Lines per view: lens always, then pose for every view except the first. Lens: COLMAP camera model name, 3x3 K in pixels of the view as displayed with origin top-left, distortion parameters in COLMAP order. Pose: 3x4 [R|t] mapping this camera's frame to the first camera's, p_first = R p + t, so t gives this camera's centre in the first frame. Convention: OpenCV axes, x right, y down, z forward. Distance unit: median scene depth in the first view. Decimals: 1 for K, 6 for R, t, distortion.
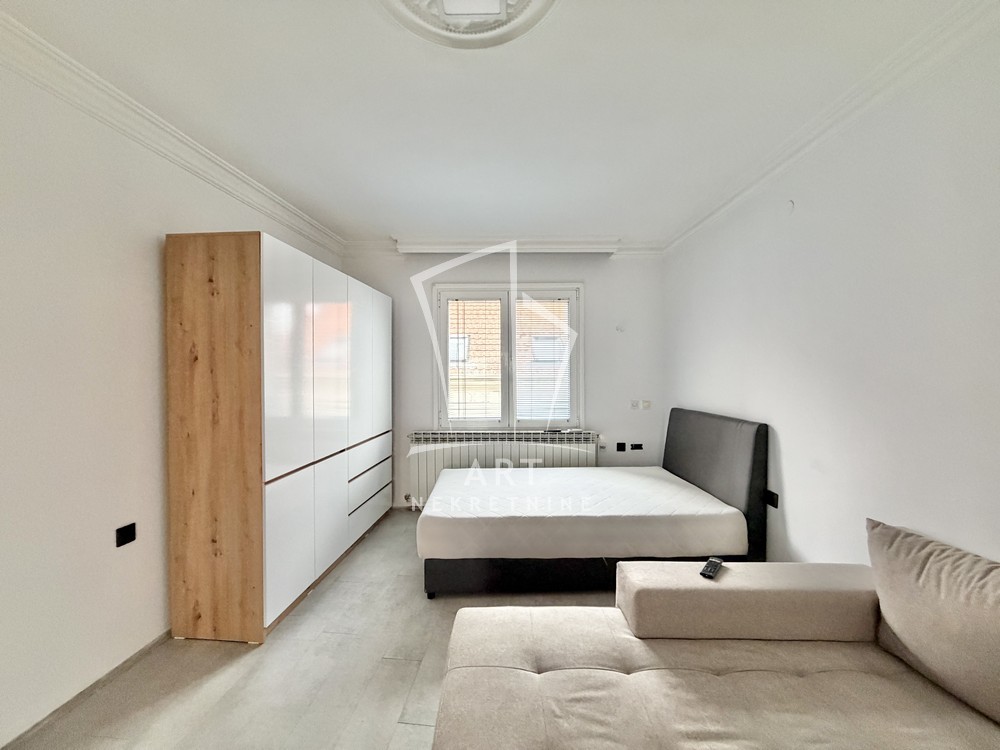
lens RADIAL K [[398.0, 0, 497.4], [0, 398.0, 377.8], [0, 0, 1]] dist [-0.002641, 0.000339]
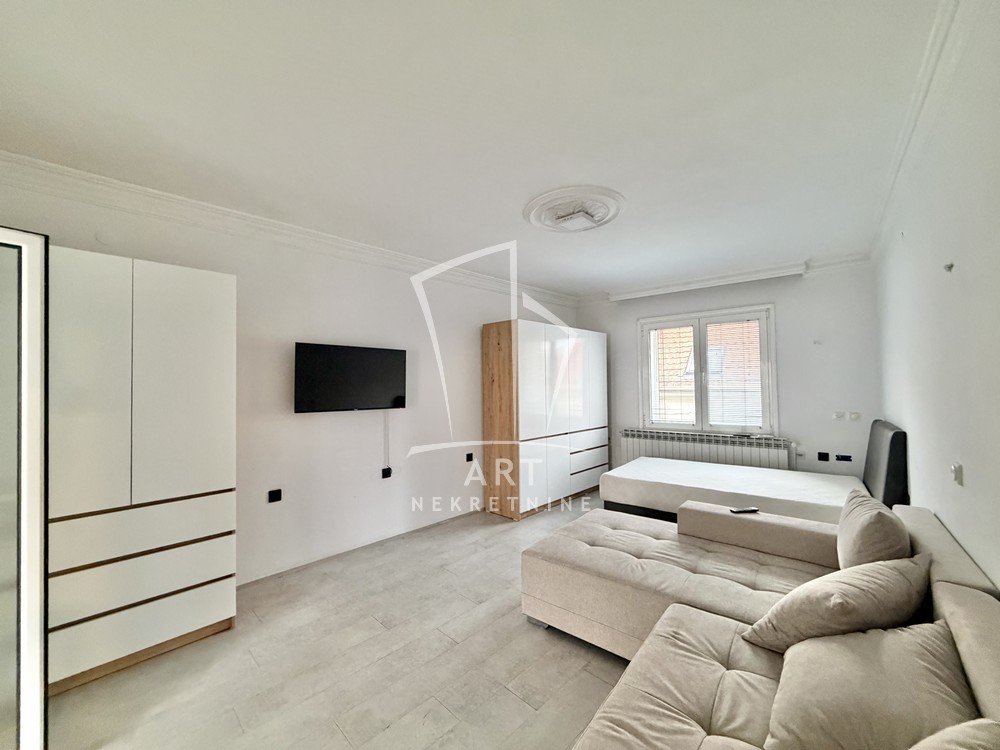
lens RADIAL K [[398.0, 0, 498.8], [0, 398.0, 379.8], [0, 0, 1]] dist [-0.002641, 0.000339]
pose [[0.779486, -0.016900, -0.626191, 0.314377], [0.001195, 0.999674, -0.025492, 0.000935], [0.626418, 0.019122, 0.779252, -0.339469]]
